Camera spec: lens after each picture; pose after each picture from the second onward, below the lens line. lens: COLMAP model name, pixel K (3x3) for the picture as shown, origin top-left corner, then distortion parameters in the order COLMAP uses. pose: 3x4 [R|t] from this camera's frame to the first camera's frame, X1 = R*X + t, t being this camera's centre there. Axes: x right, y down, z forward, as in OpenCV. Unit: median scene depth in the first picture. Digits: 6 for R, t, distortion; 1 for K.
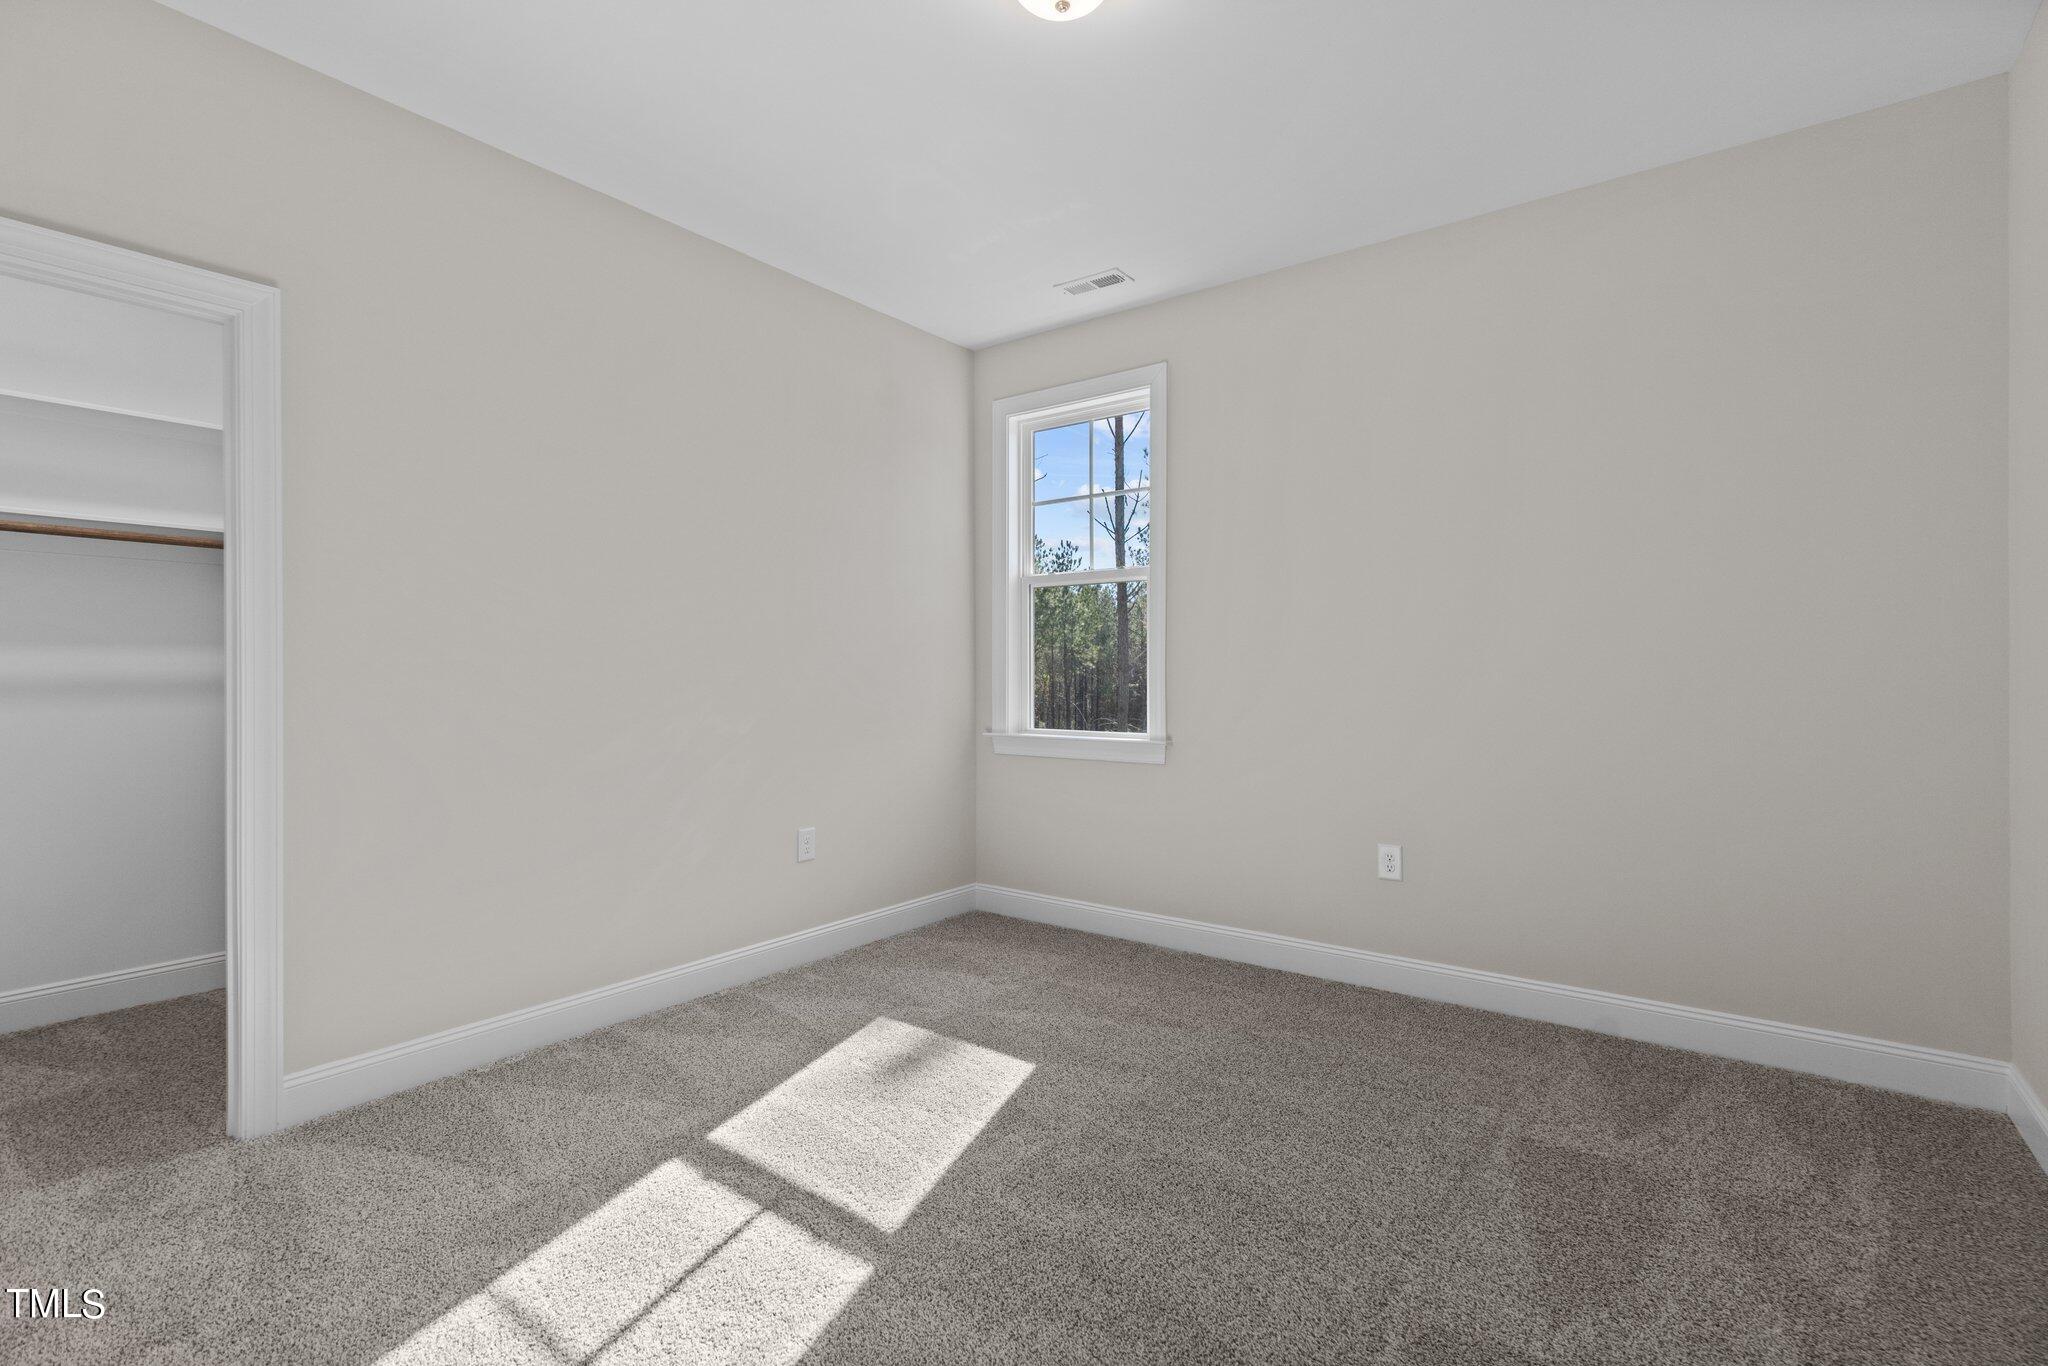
lens RADIAL K [[918.0, 0, 1027.8], [0, 918.0, 677.9], [0, 0, 1]] dist [0.003162, 0.000264]
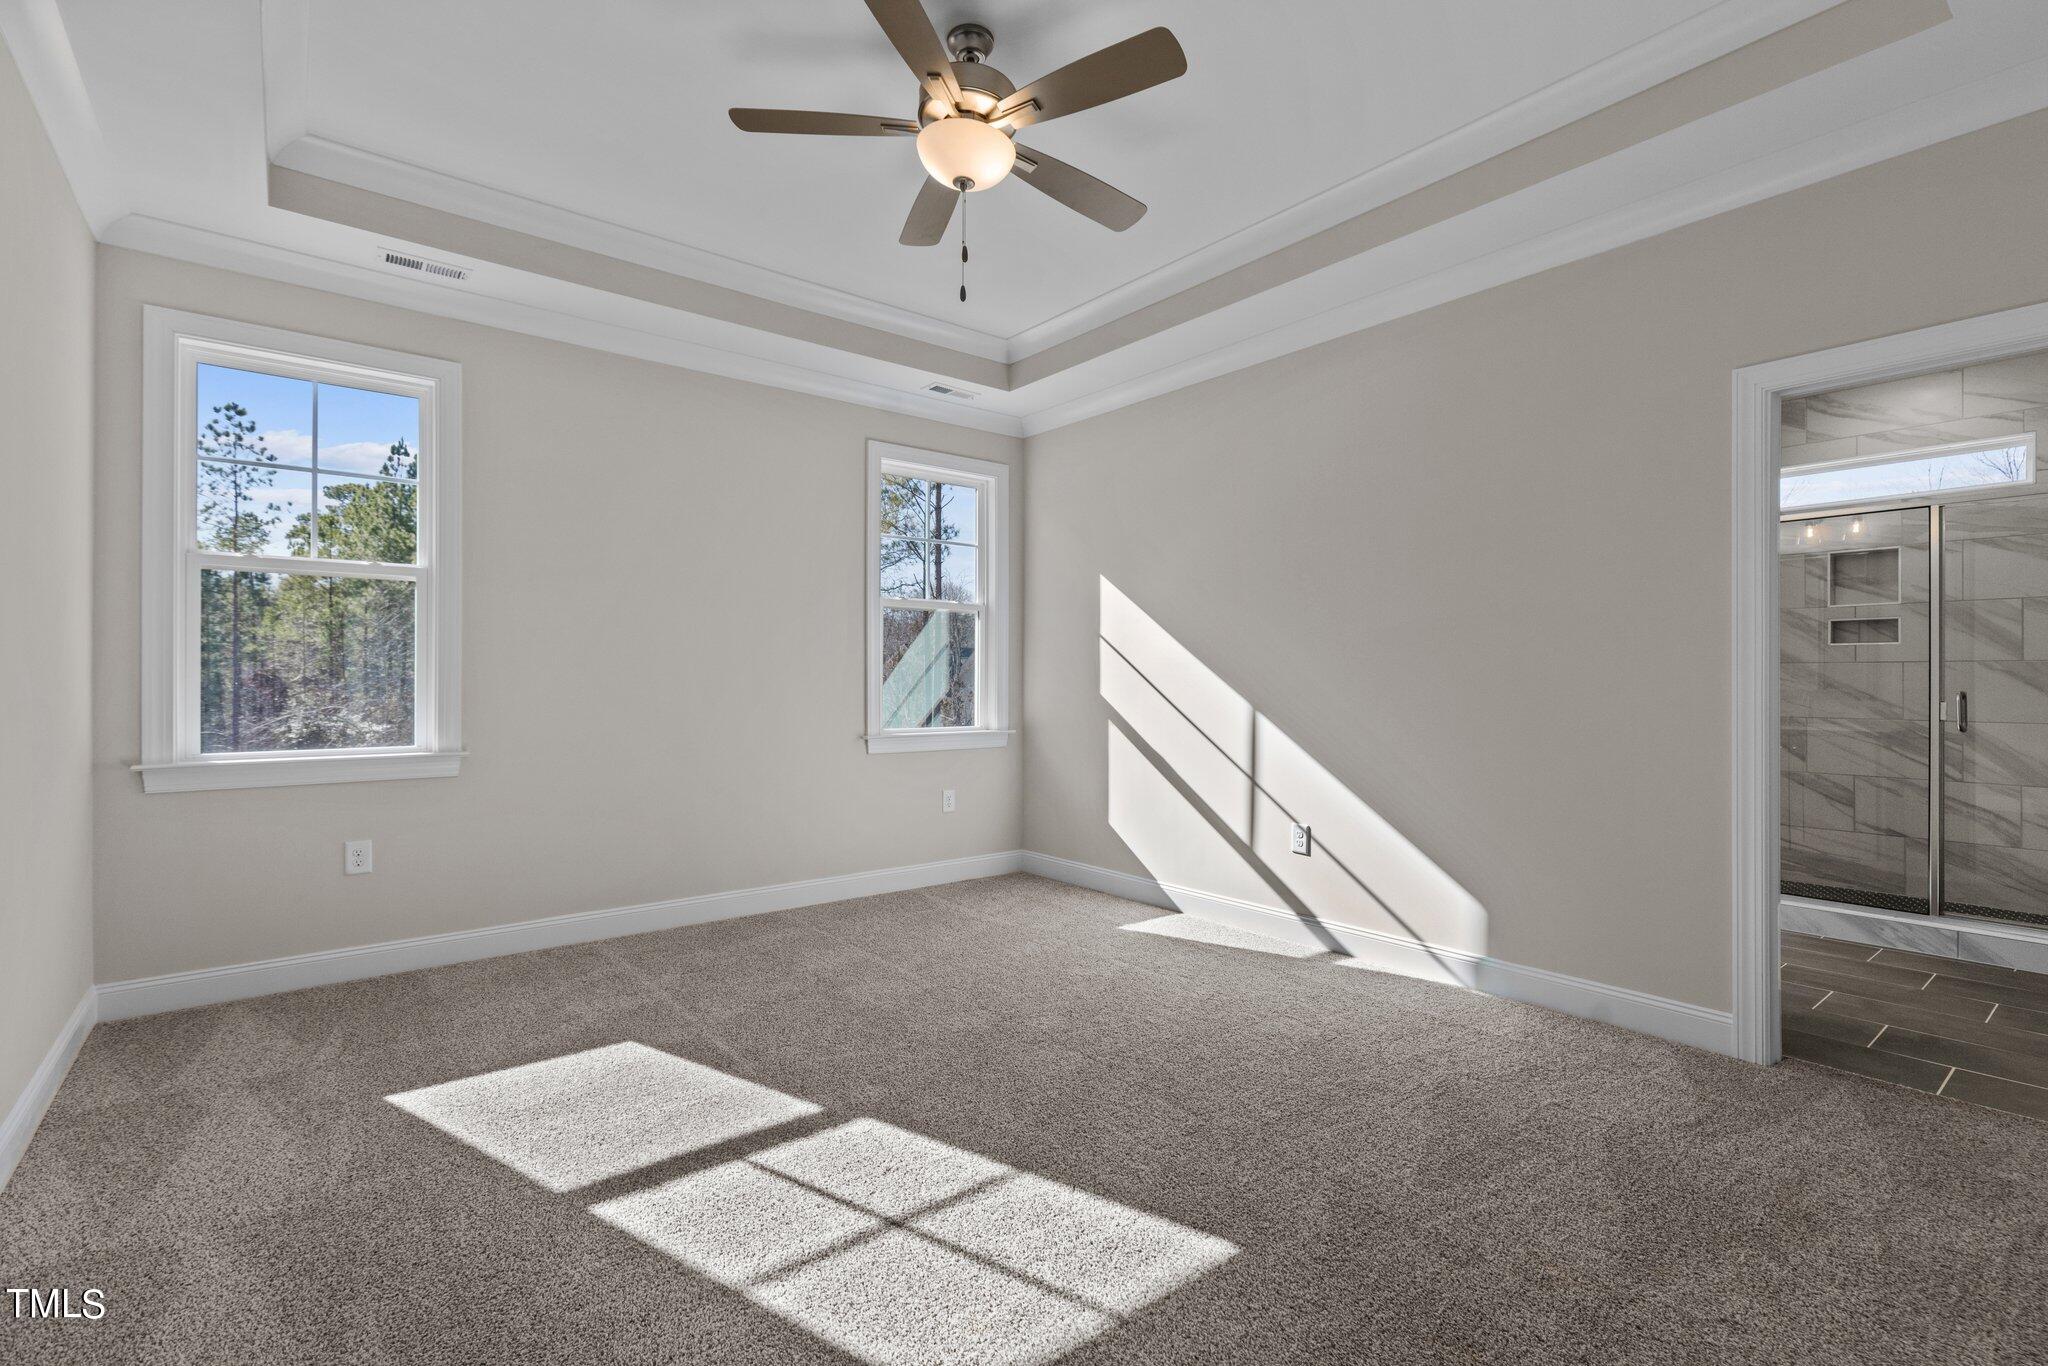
lens RADIAL K [[918.0, 0, 1027.8], [0, 918.0, 677.9], [0, 0, 1]] dist [0.003162, 0.000264]
pose [[0.245839, -0.001438, 0.969310, -0.609247], [-0.004123, 0.999988, 0.002529, -0.012522], [-0.969302, -0.004618, 0.245830, 0.171948]]
